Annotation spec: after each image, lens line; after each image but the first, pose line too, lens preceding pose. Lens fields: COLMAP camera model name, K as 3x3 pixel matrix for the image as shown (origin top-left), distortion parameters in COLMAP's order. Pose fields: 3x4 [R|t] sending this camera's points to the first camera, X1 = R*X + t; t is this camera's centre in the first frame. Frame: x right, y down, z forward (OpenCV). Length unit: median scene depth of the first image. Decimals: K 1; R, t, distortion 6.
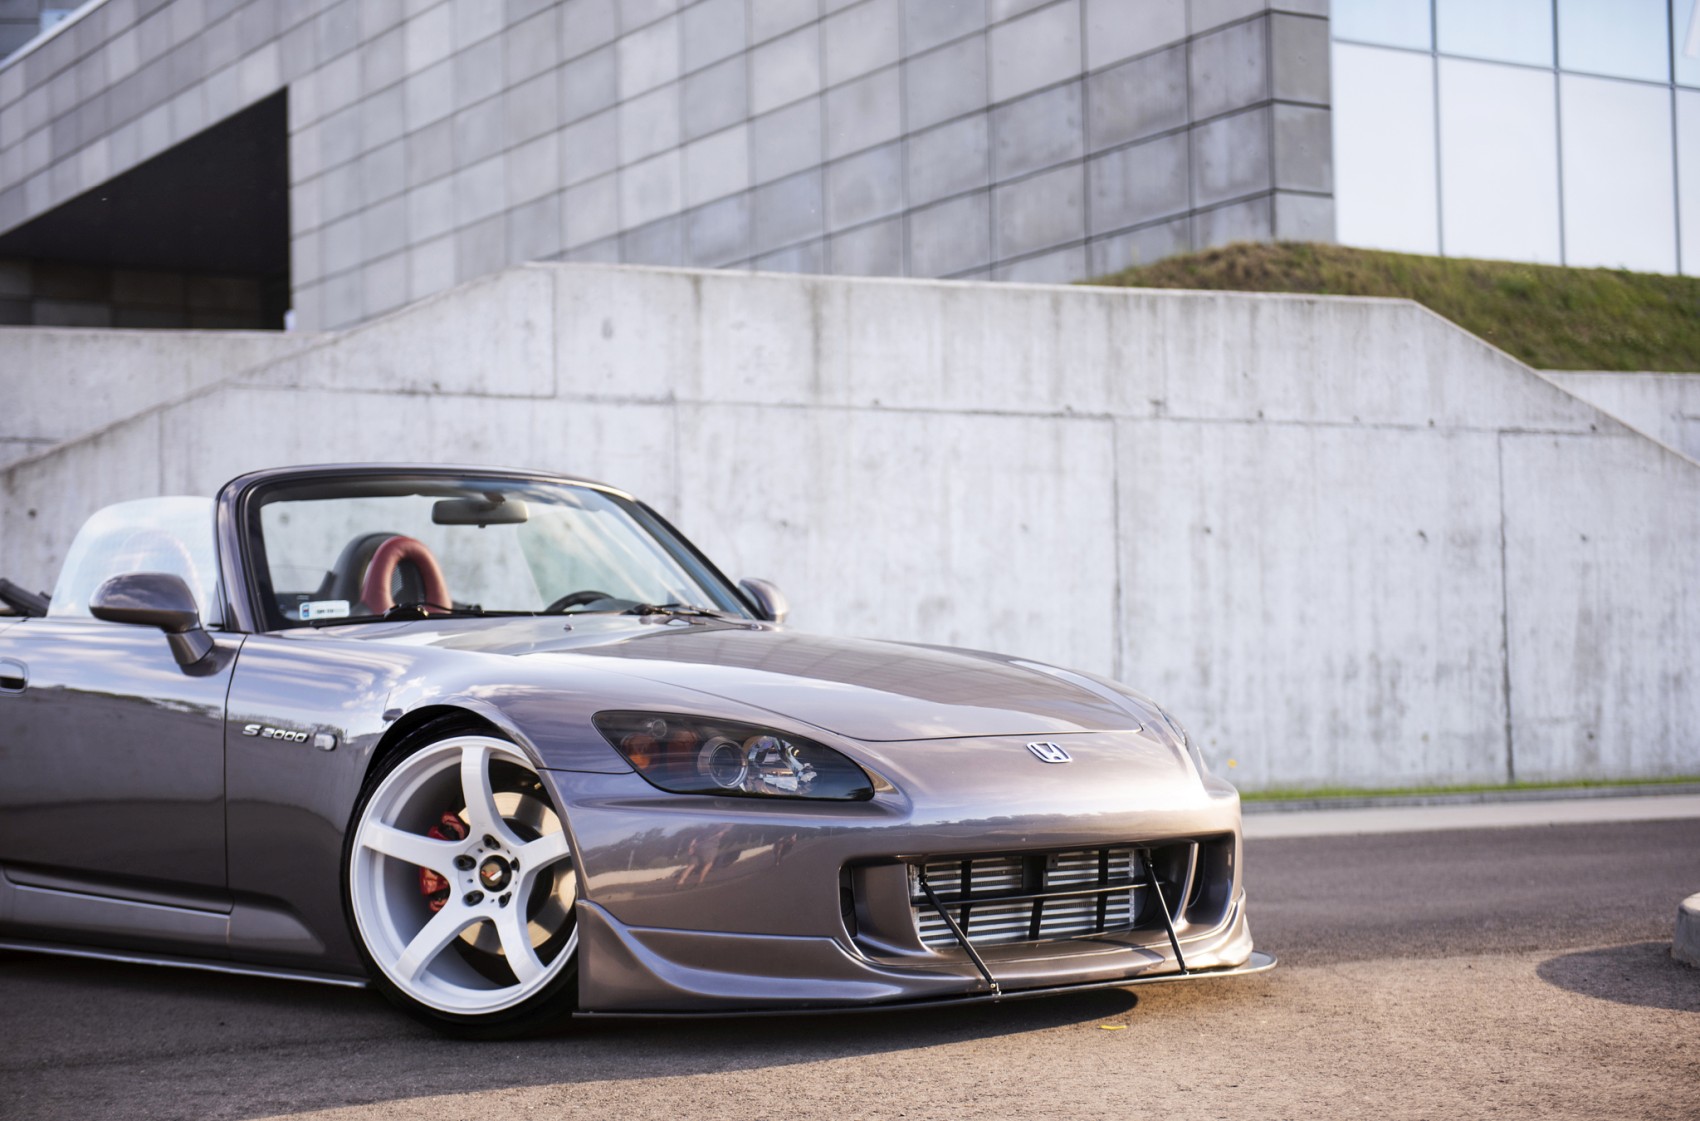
lens RADIAL K [[3033.3, 0, 880.9], [0, 3033.3, 558.4], [0, 0, 1]] dist [0.146055, -0.105558]
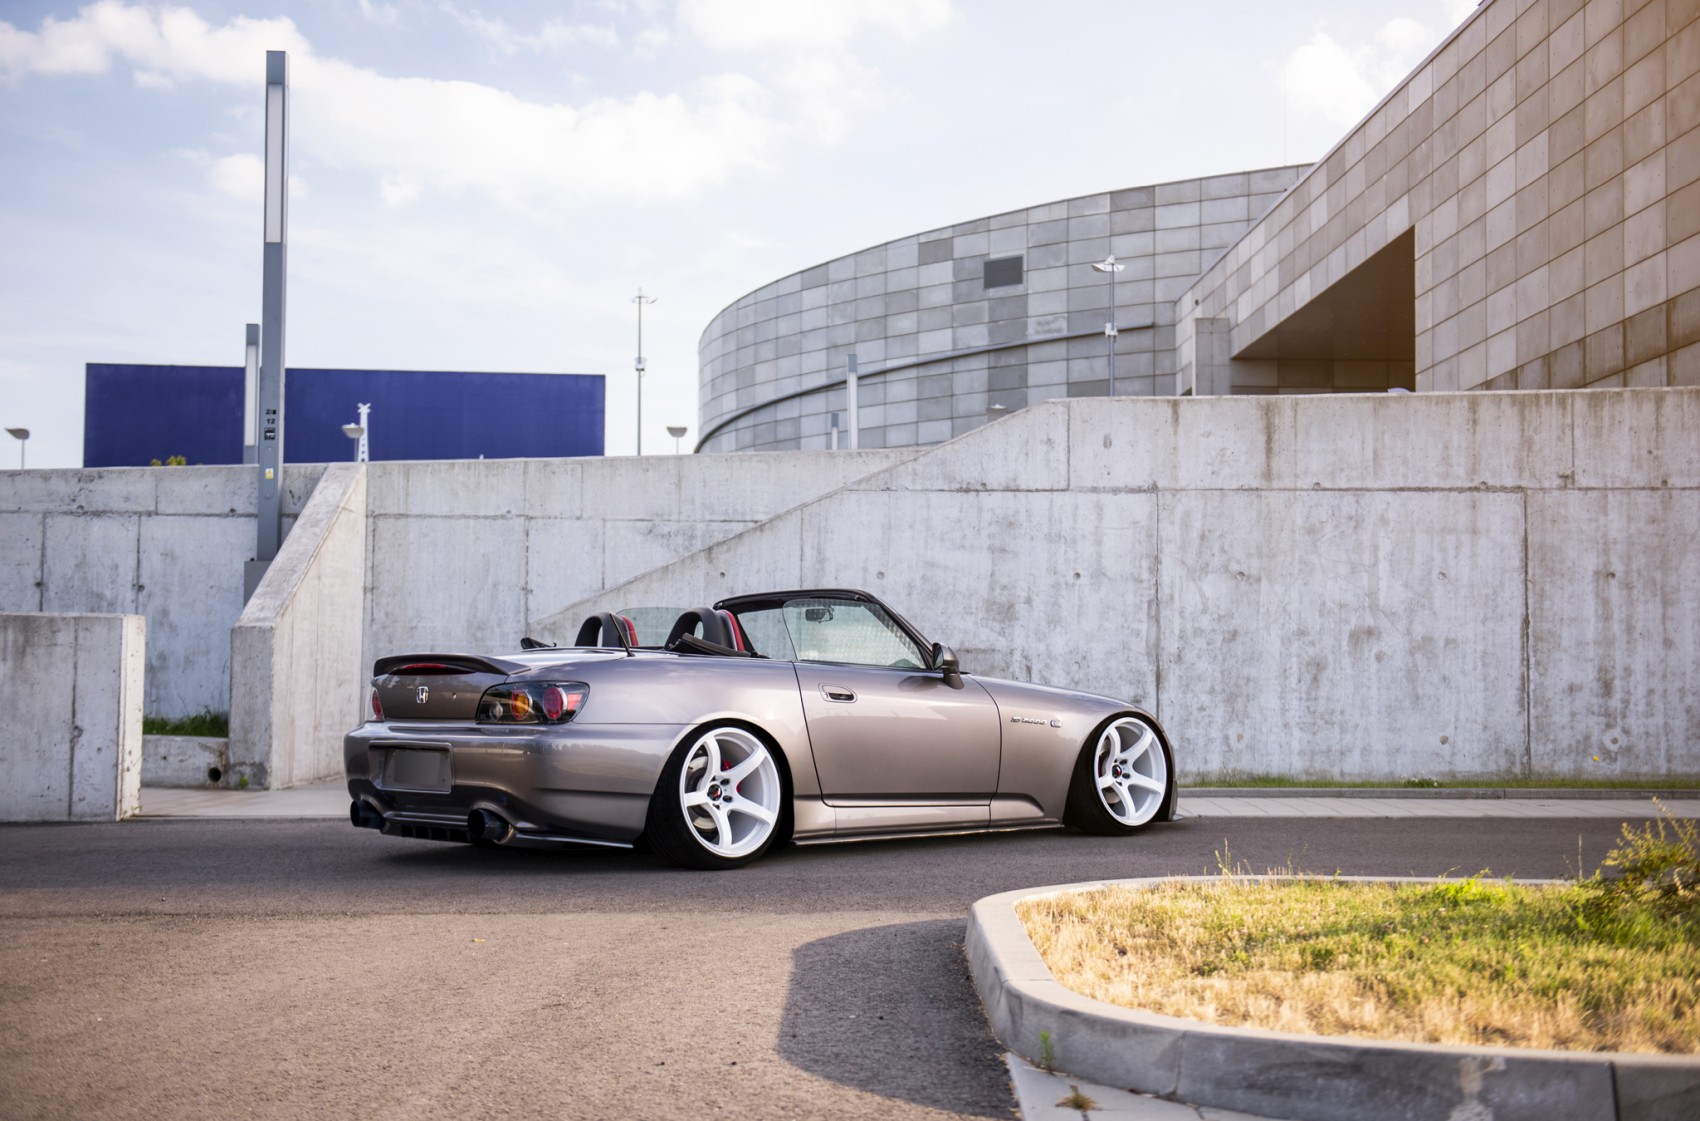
lens RADIAL K [[2205.6, 0, 850.0], [0, 2205.6, 560.5], [0, 0, 1]] dist [0.116077, -0.004621]
pose [[0.866853, -0.007355, -0.498509, 0.304161], [0.007735, 0.999969, -0.001303, -0.016843], [0.498503, -0.002727, 0.866884, 0.022663]]
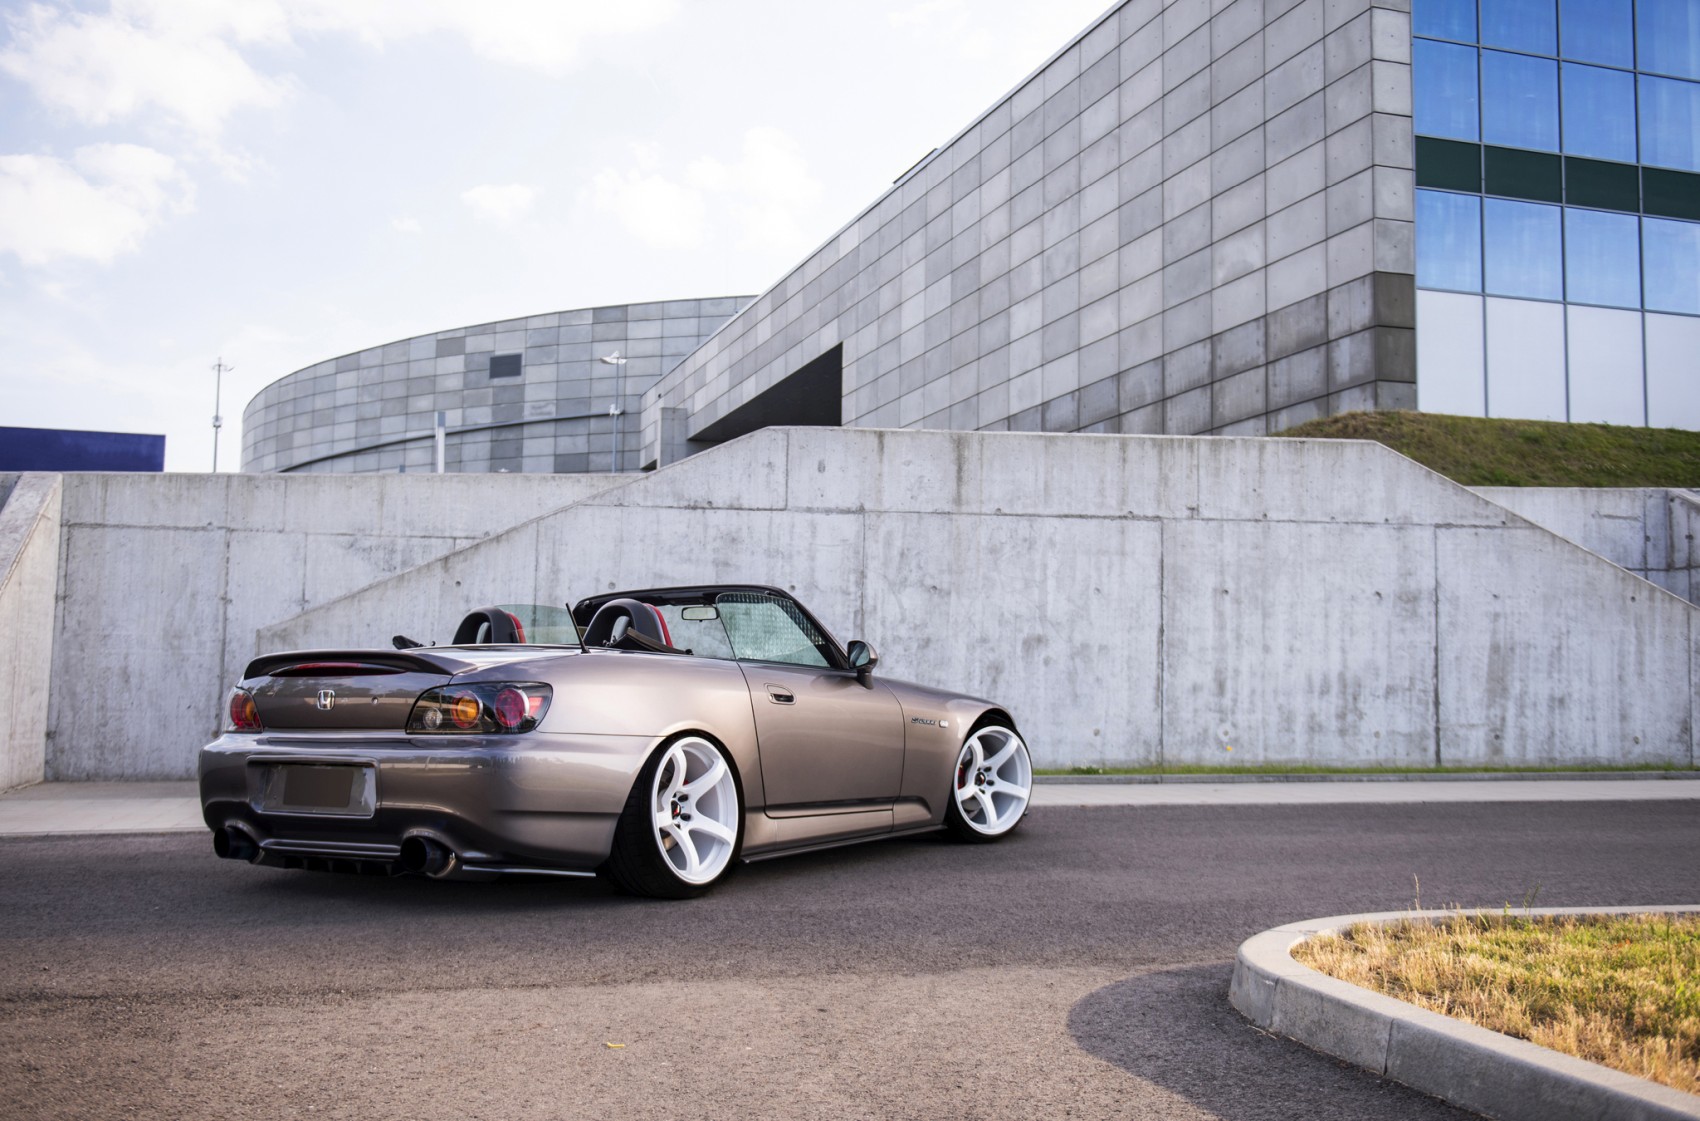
lens RADIAL K [[1665.9, 0, 850.0], [0, 1665.9, 560.5], [0, 0, 1]] dist [0.001452, -0.006383]
pose [[0.974770, -0.004118, -0.223174, 0.111300], [-0.001114, 0.999728, -0.023311, -0.005205], [0.223209, 0.022972, 0.974500, 0.140067]]
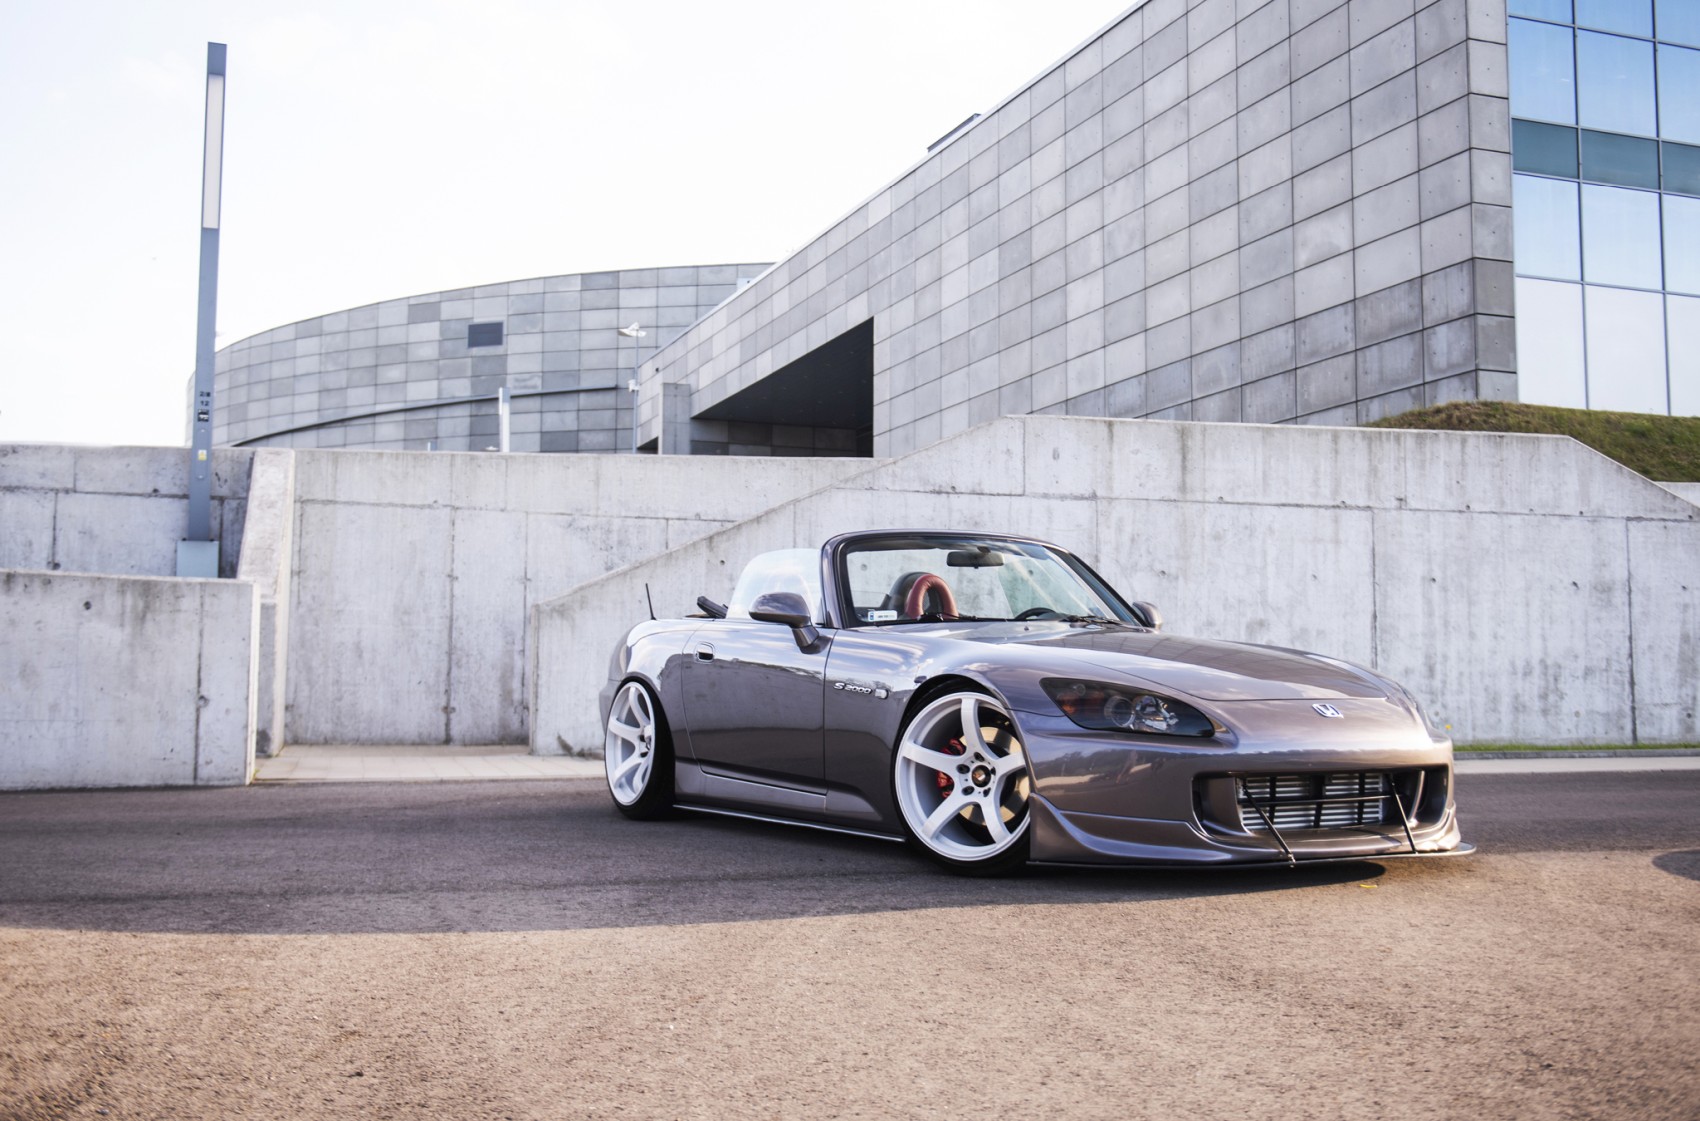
lens RADIAL K [[1829.1, 0, 869.8], [0, 1829.1, 534.2], [0, 0, 1]] dist [0.010063, 0.016028]
pose [[0.981606, 0.005951, -0.190827, 0.000900], [-0.012437, 0.999384, -0.032810, 0.001992], [0.190514, 0.034580, 0.981075, 0.003817]]
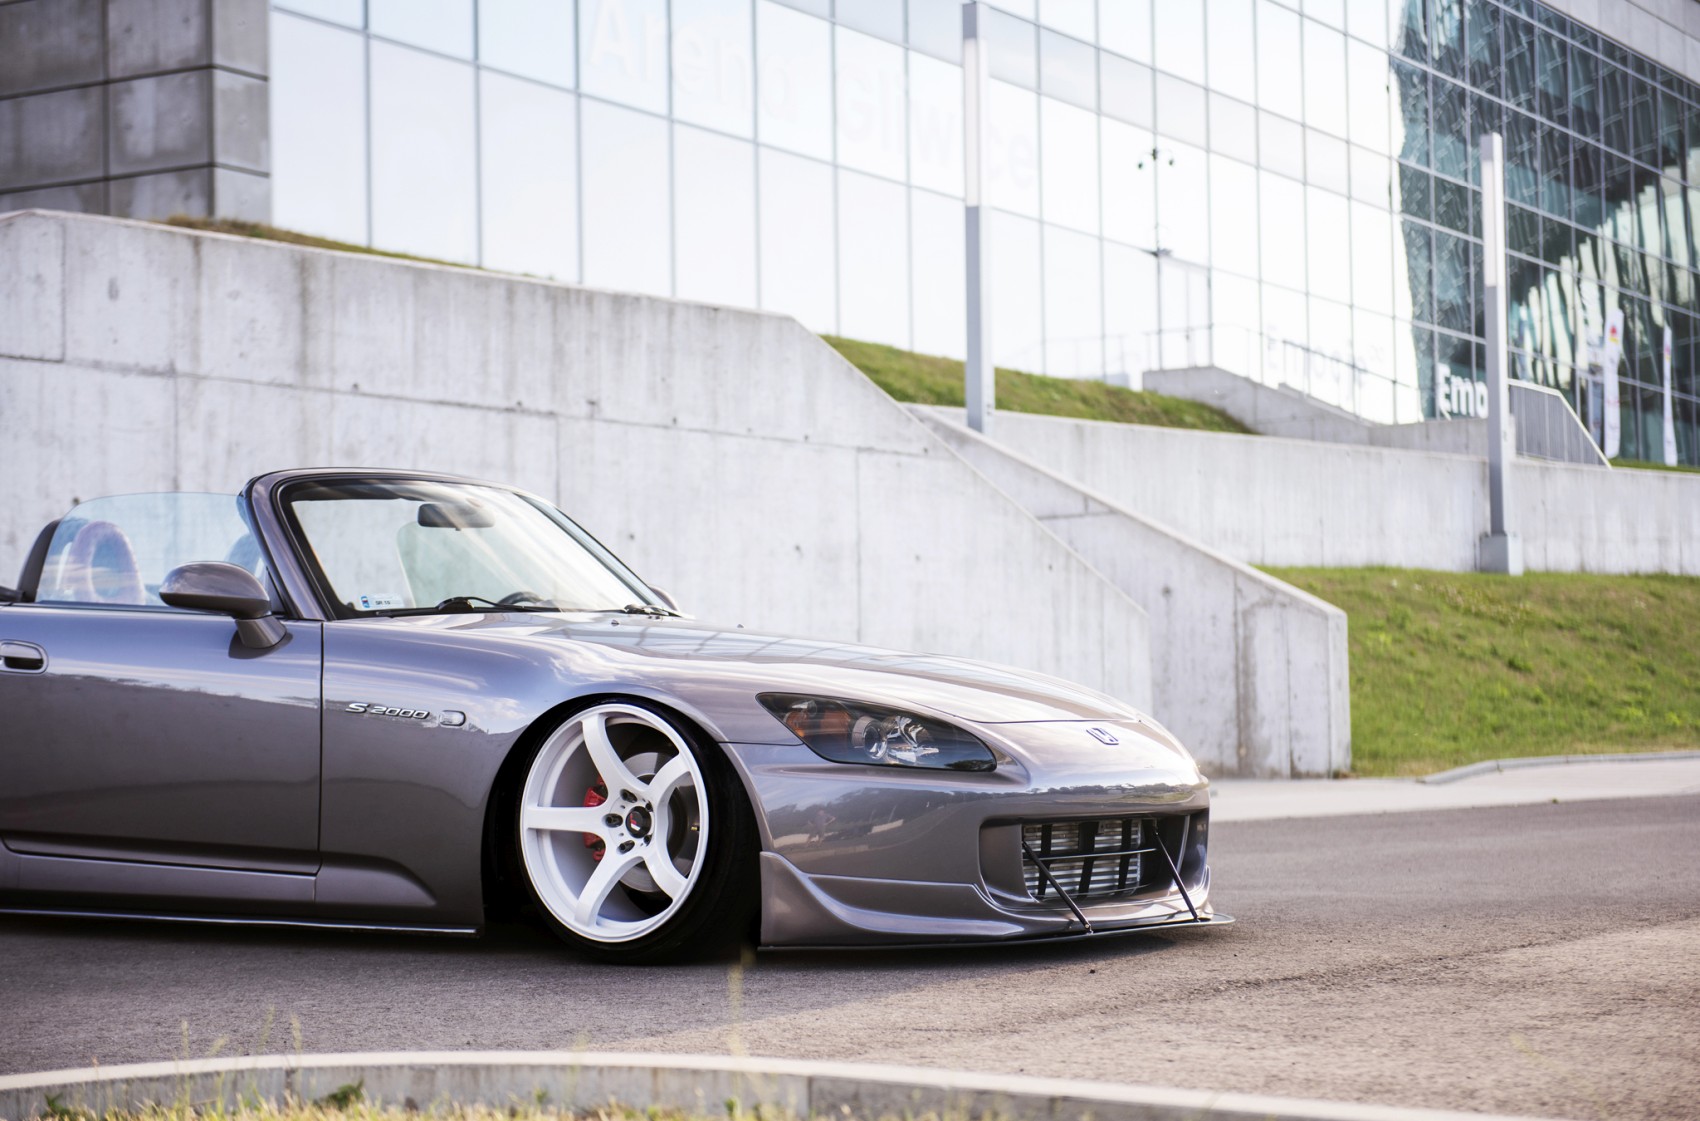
lens RADIAL K [[3385.3, 0, 925.9], [0, 3385.3, 527.6], [0, 0, 1]] dist [0.172687, -0.565935]
pose [[0.887978, 0.038516, 0.458269, -0.312024], [-0.031603, 0.999242, -0.022747, 0.009816], [-0.458798, 0.005716, 0.888522, -0.009486]]
